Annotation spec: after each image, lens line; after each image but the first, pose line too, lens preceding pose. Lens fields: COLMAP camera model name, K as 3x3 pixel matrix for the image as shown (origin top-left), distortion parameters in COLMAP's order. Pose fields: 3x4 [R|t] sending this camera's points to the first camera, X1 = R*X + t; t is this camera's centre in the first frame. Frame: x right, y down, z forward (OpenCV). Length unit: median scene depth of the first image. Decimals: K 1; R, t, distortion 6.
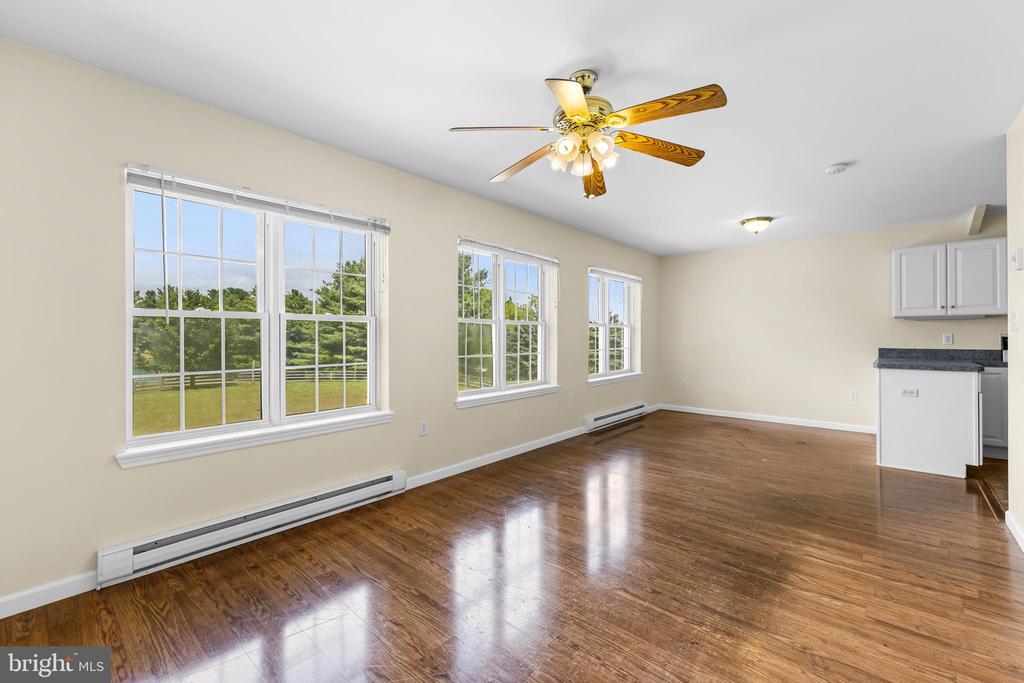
lens RADIAL K [[434.5, 0, 506.5], [0, 434.5, 335.5], [0, 0, 1]] dist [0.000028, 0.000165]
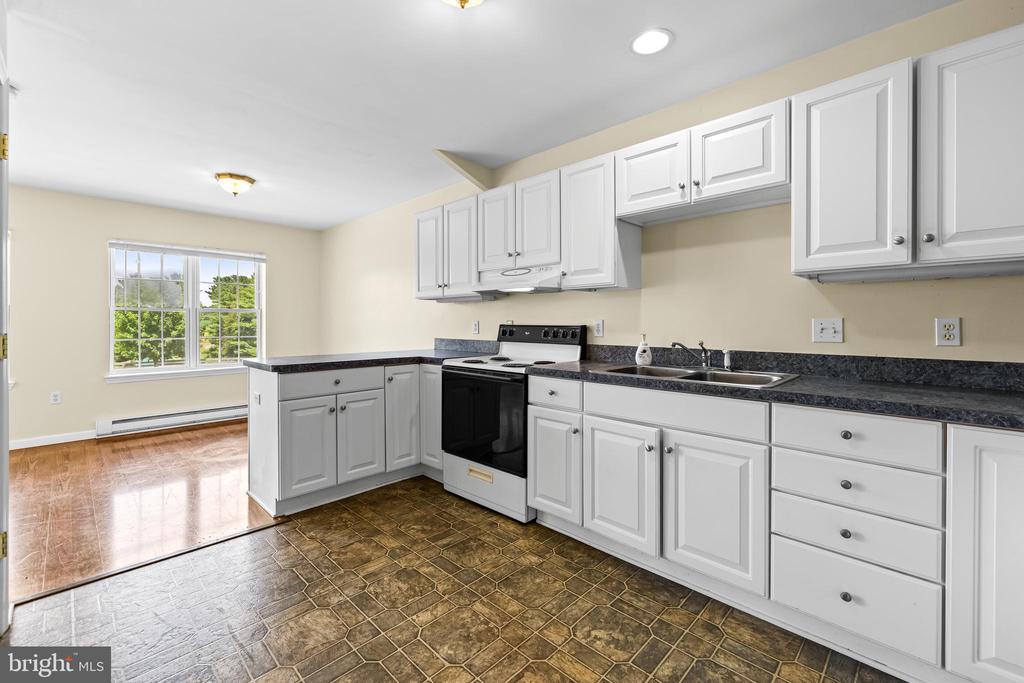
lens RADIAL K [[432.0, 0, 512.6], [0, 432.0, 327.6], [0, 0, 1]] dist [0.000100, 0.000049]
pose [[0.999106, 0.002063, -0.042228, 2.004707], [-0.001585, 0.999935, 0.011334, 0.000298], [0.042248, -0.011257, 0.999044, 0.401482]]
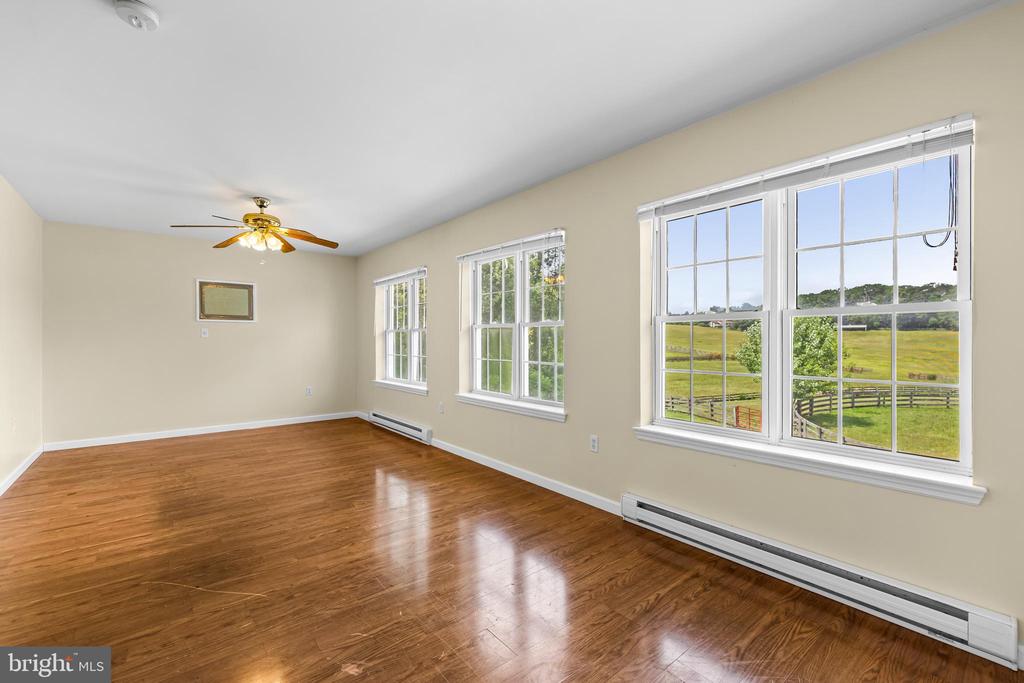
lens RADIAL K [[434.5, 0, 506.5], [0, 434.5, 335.5], [0, 0, 1]] dist [0.000028, 0.000165]
pose [[-0.158371, -0.009304, -0.987336, 1.462596], [-0.001469, 0.999957, -0.009187, -0.000039], [0.987379, -0.000005, -0.158378, 1.839797]]
